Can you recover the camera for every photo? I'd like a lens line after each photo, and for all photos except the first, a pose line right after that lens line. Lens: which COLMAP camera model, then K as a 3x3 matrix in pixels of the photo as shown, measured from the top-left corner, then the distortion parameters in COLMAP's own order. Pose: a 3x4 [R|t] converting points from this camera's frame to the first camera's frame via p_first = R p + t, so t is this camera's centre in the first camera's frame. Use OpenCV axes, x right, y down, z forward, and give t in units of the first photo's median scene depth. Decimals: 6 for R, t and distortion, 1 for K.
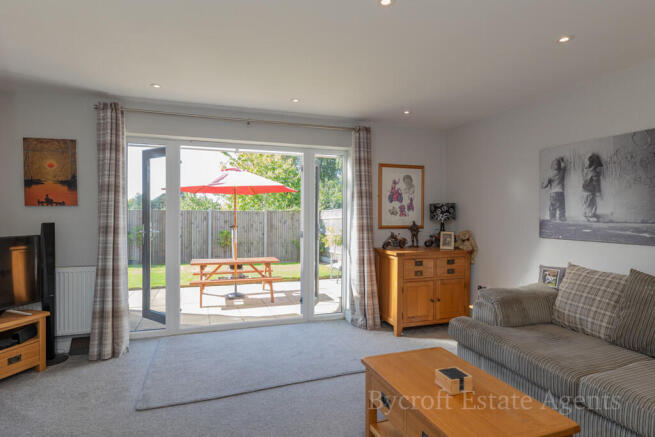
lens RADIAL K [[357.4, 0, 327.7], [0, 357.4, 218.7], [0, 0, 1]] dist [0.000229, 0.000034]
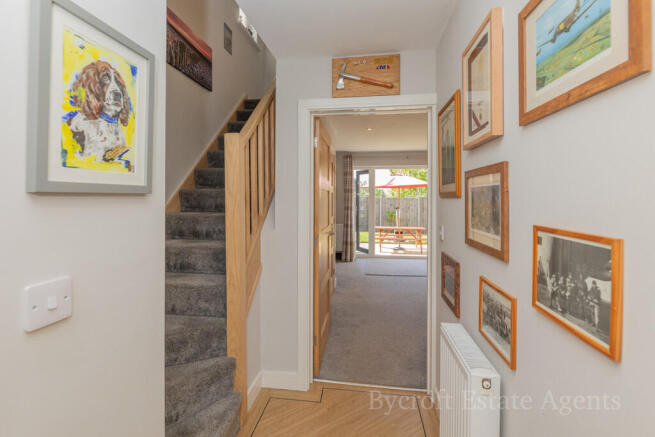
lens RADIAL K [[292.1, 0, 329.5], [0, 292.1, 198.1], [0, 0, 1]] dist [-0.007831, 0.000032]
pose [[0.889455, -0.001123, -0.457021, 0.113920], [-0.005596, 0.999895, -0.013348, -0.006664], [0.456988, 0.014430, 0.889356, -0.542727]]
